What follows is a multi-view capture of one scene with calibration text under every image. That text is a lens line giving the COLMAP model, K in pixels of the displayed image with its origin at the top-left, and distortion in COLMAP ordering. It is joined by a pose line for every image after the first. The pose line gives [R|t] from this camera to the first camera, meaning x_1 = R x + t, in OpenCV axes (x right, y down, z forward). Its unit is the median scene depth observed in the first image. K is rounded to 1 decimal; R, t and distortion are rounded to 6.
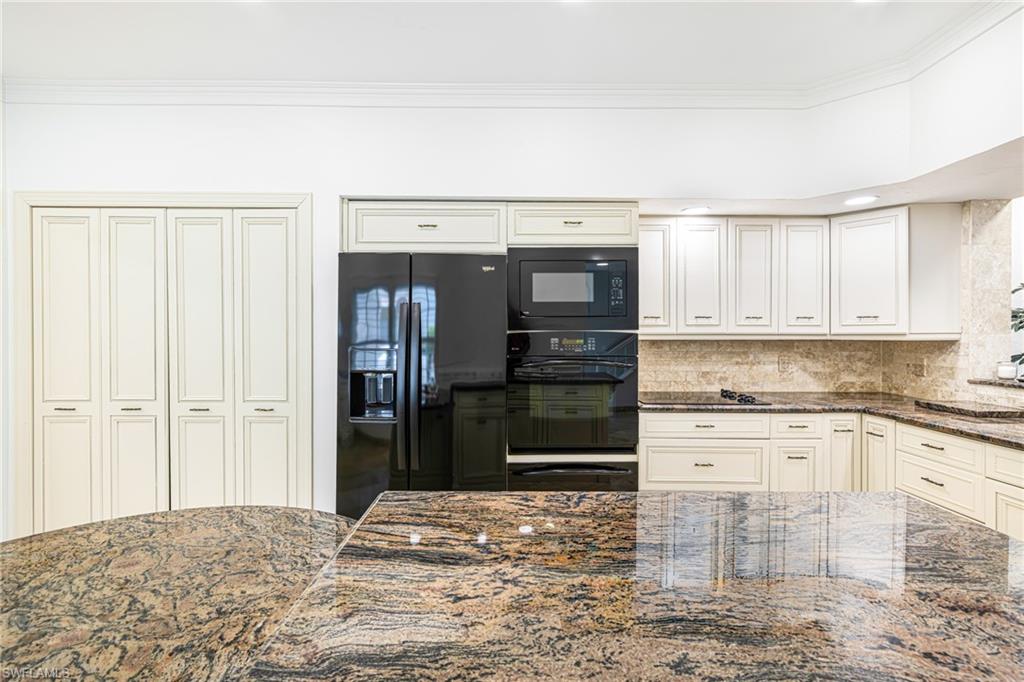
lens RADIAL K [[456.0, 0, 512.9], [0, 456.0, 341.3], [0, 0, 1]] dist [-0.016790, -0.000592]
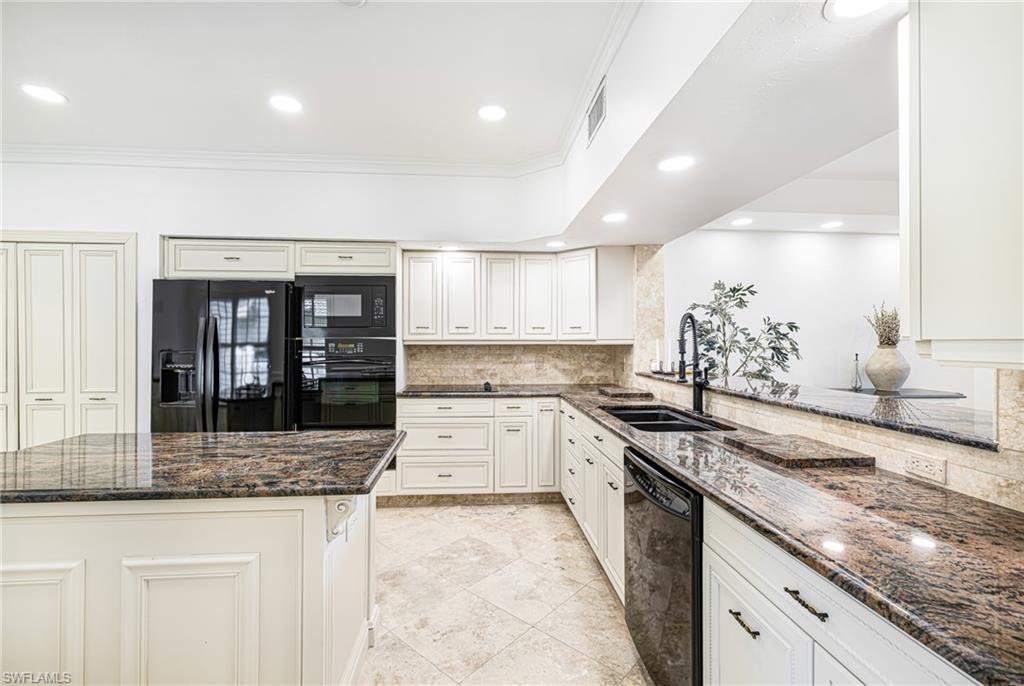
lens RADIAL K [[456.0, 0, 530.5], [0, 456.0, 346.7], [0, 0, 1]] dist [-0.016790, -0.000592]
pose [[0.995638, -0.002247, 0.093277, 0.528929], [0.002331, 0.999997, -0.000798, 0.004795], [-0.093275, 0.001012, 0.995640, -0.368570]]
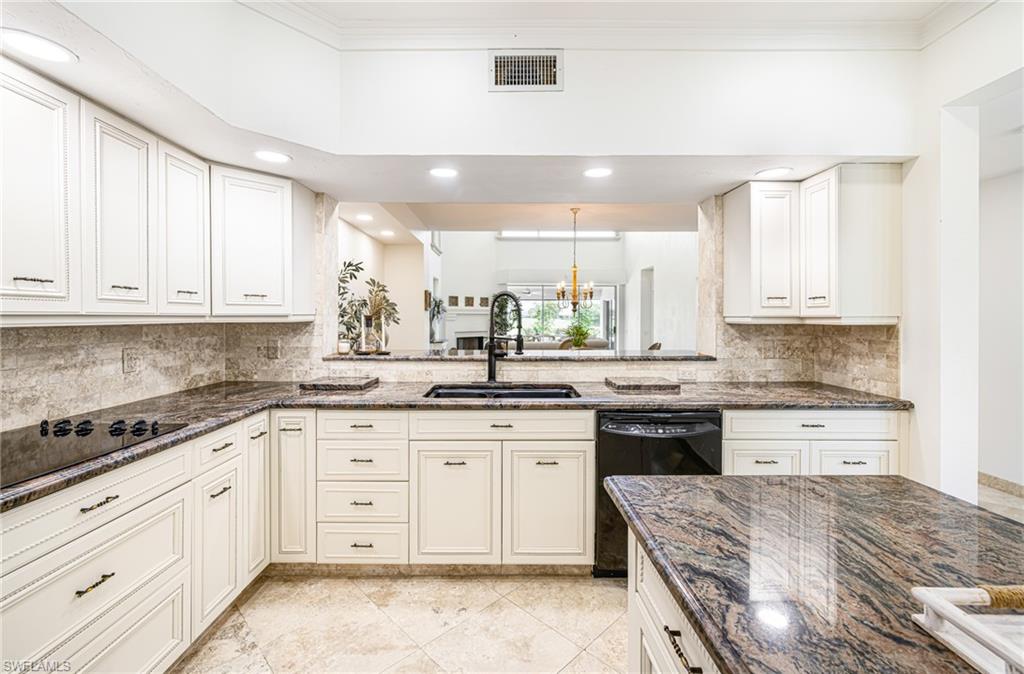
lens RADIAL K [[440.4, 0, 492.9], [0, 440.4, 320.3], [0, 0, 1]] dist [0.002283, 0.000411]
pose [[0.007991, -0.010765, 0.999910, -0.047836], [0.014157, 0.999843, 0.010651, -0.009557], [-0.999868, 0.014071, 0.008142, 0.547428]]
